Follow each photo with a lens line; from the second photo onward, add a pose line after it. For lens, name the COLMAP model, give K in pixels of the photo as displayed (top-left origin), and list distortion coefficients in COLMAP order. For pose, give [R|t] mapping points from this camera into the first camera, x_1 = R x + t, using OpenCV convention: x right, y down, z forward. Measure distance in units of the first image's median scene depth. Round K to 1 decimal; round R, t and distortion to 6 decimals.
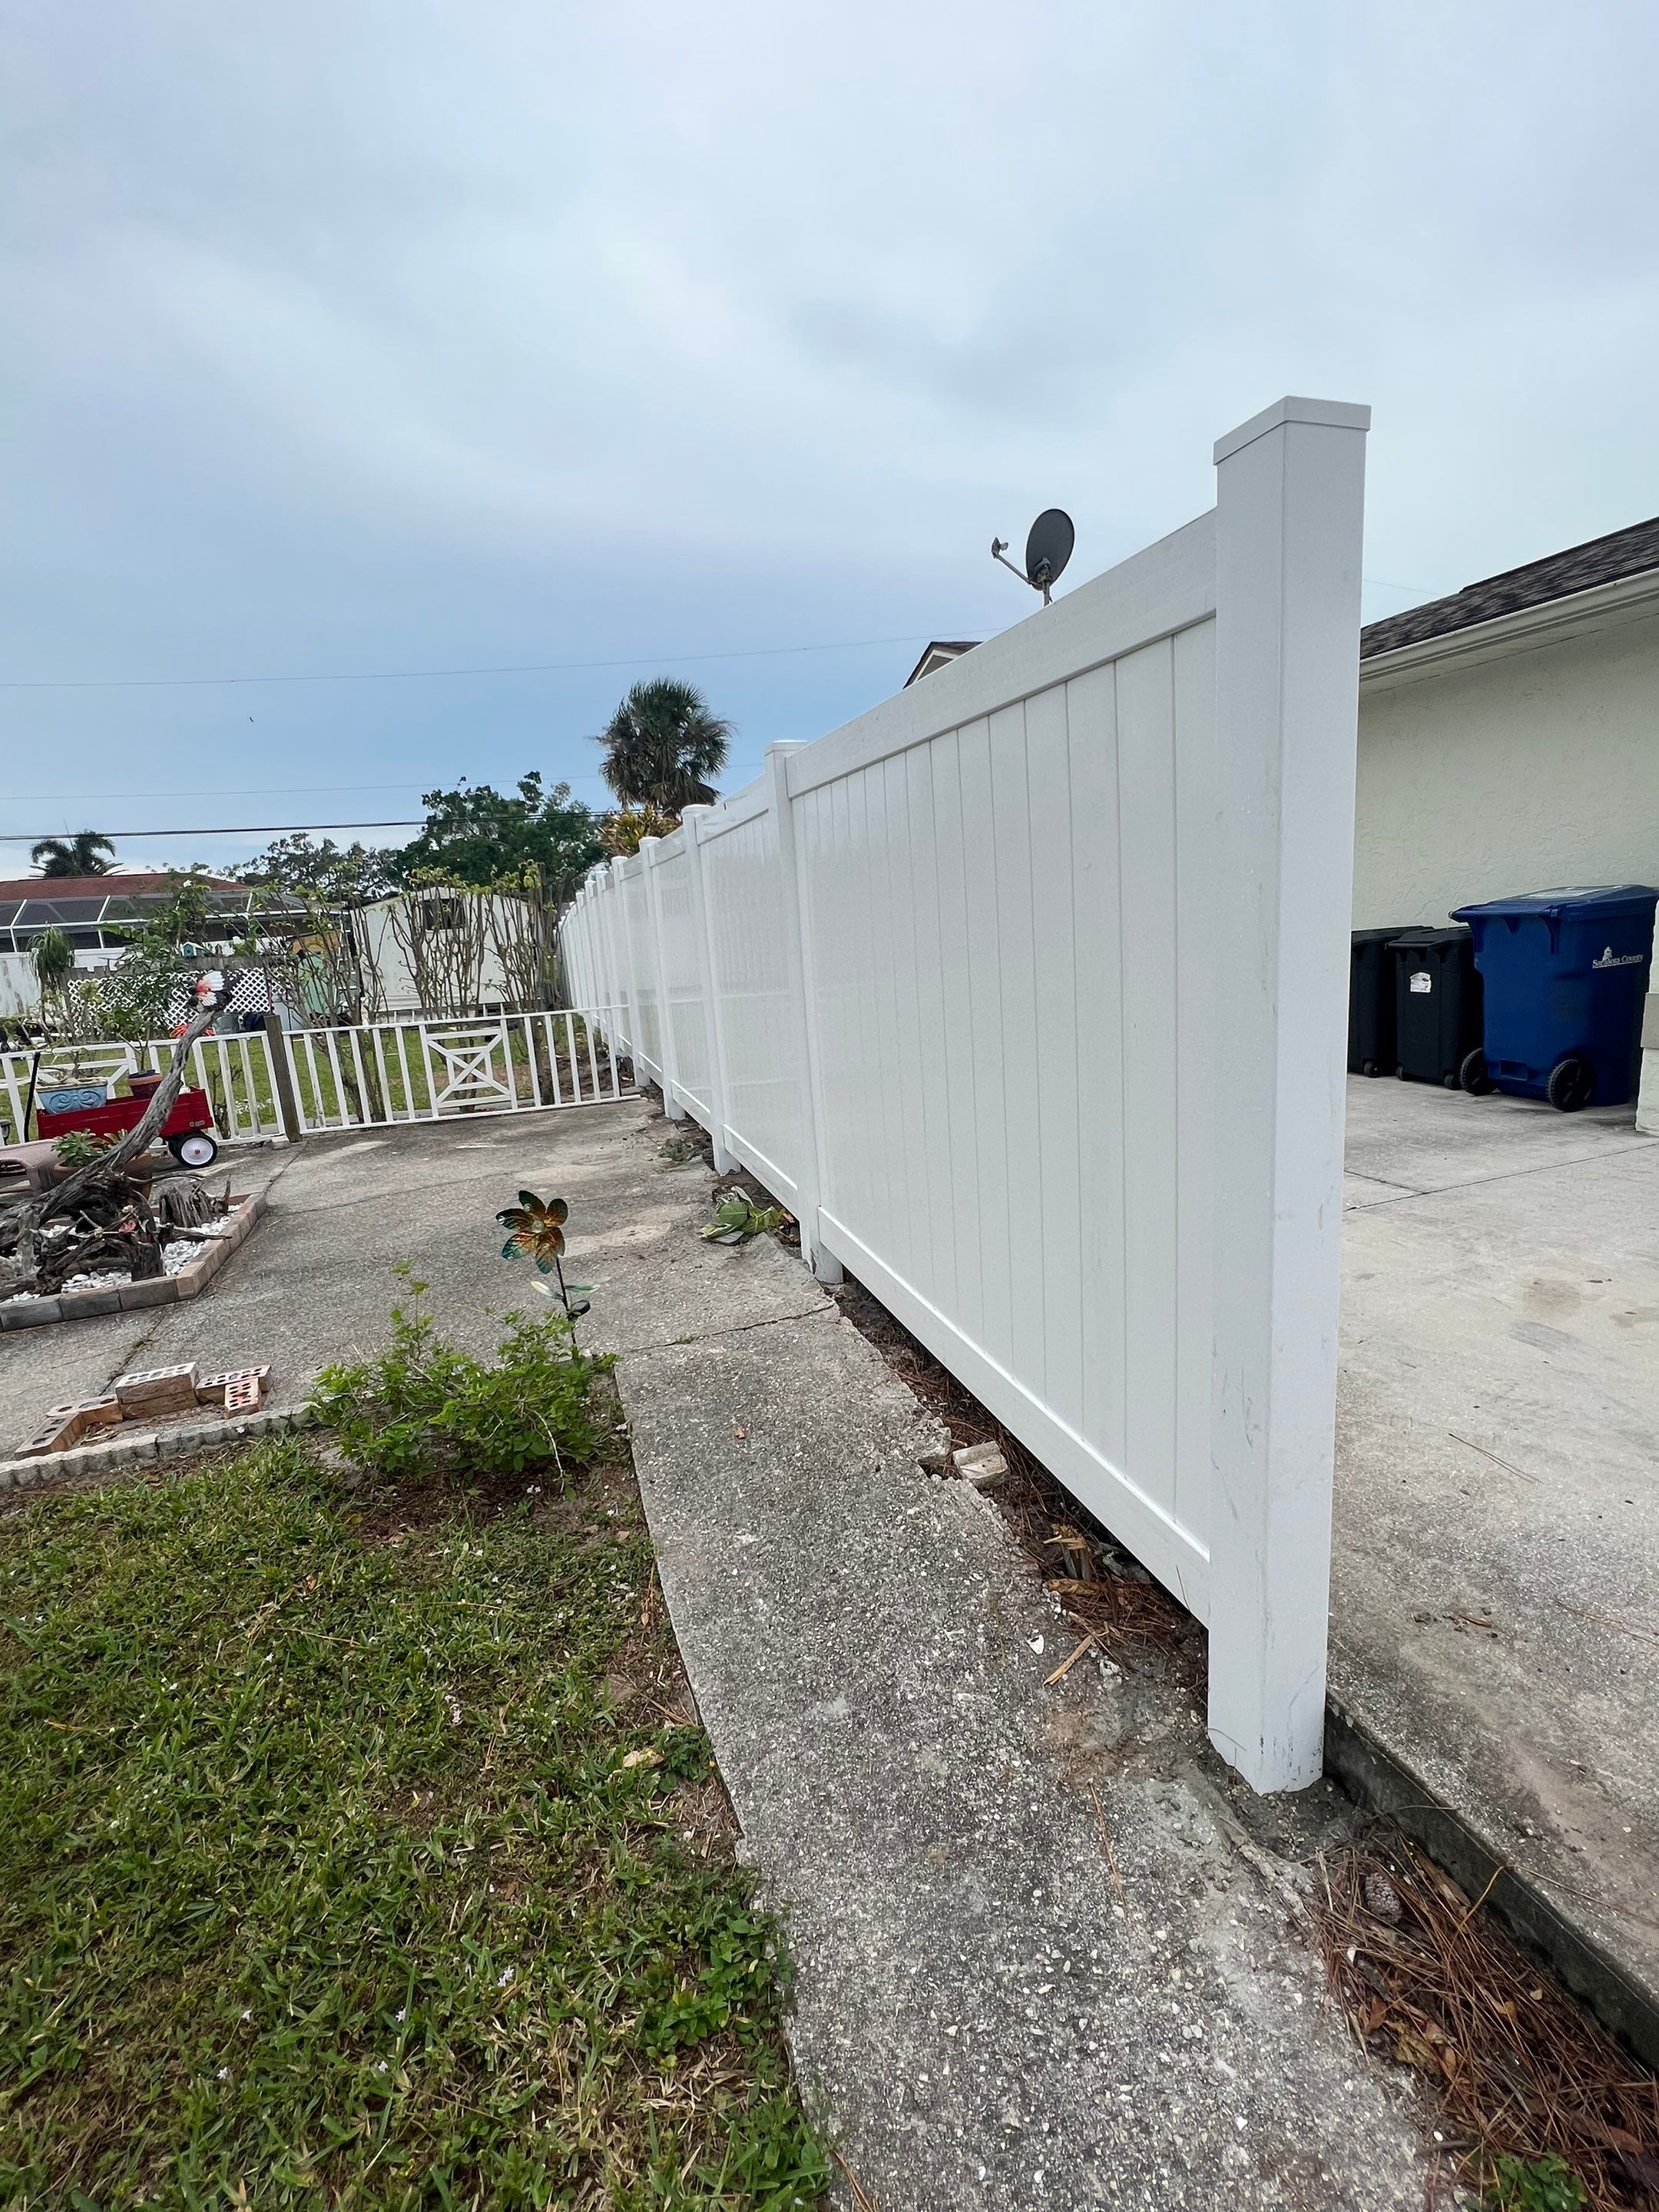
lens RADIAL K [[998.8, 0, 829.5], [0, 998.8, 1106.0], [0, 0, 1]] dist [0.000599, -0.000027]
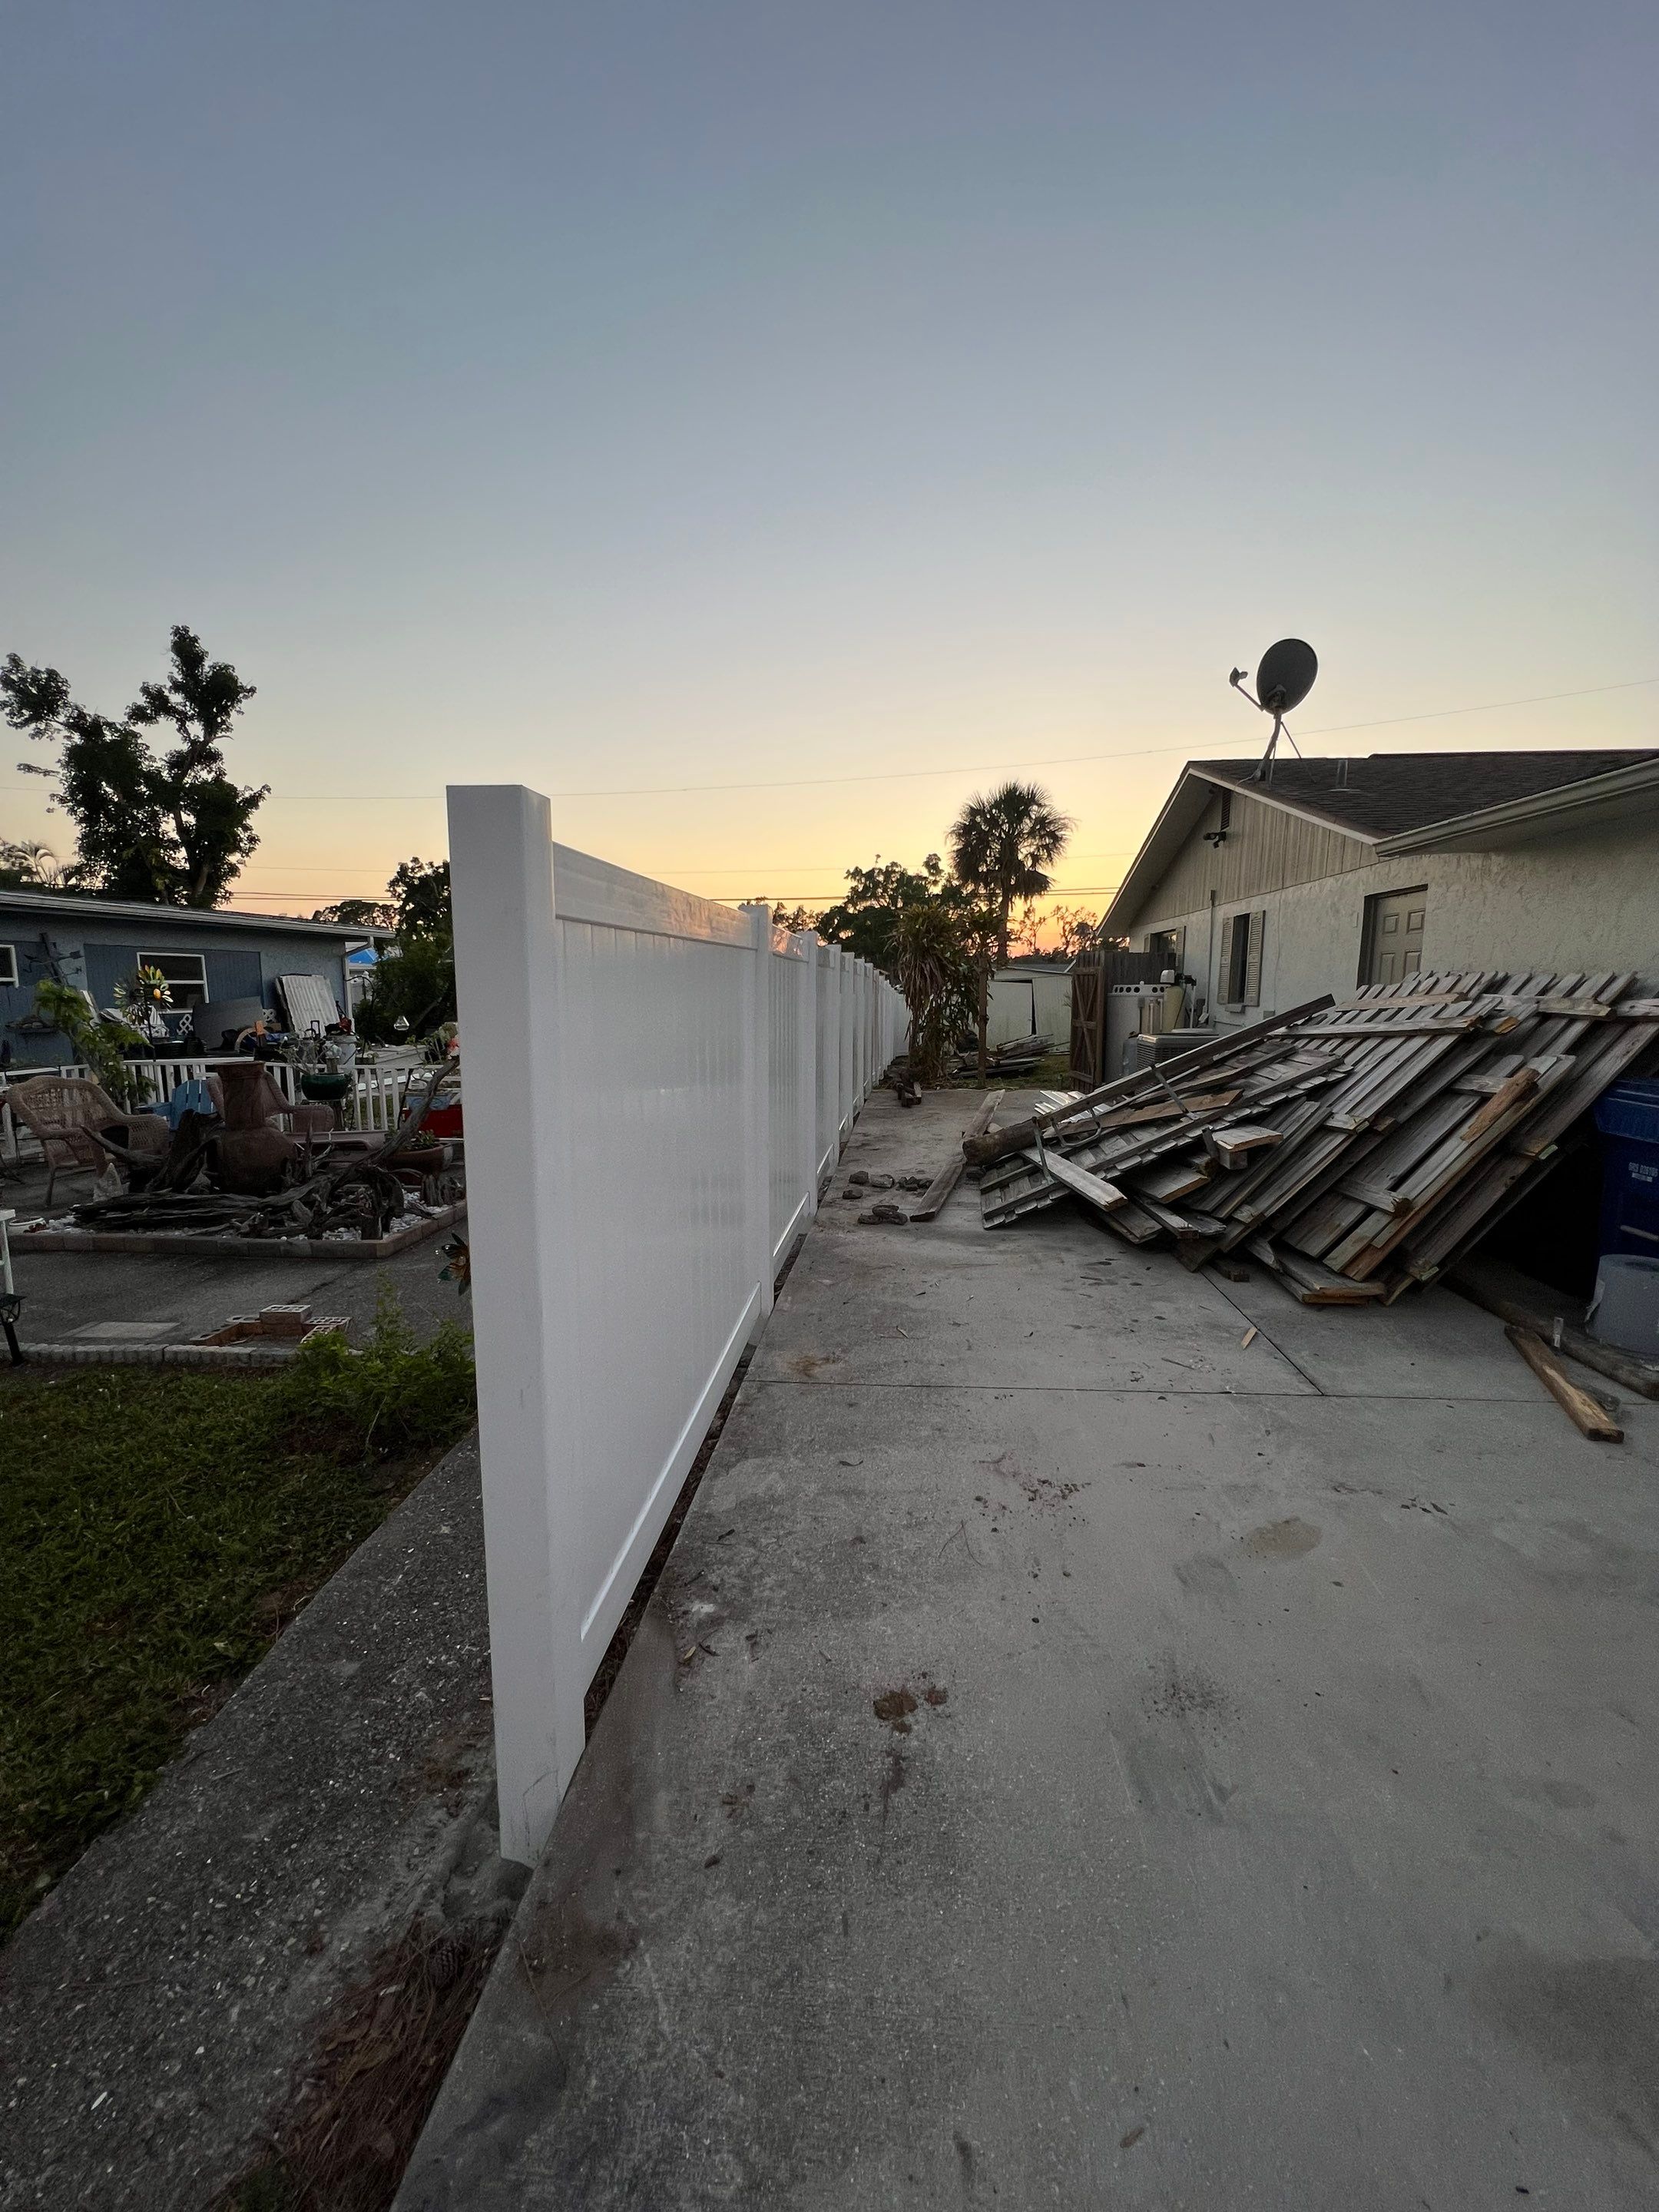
lens RADIAL K [[881.0, 0, 829.5], [0, 881.0, 1110.0], [0, 0, 1]] dist [-0.001763, 0.000683]
pose [[0.916812, 0.124116, -0.379541, 0.417256], [-0.137511, 0.990466, -0.008270, -0.100165], [0.374896, 0.059773, 0.925138, 0.038179]]
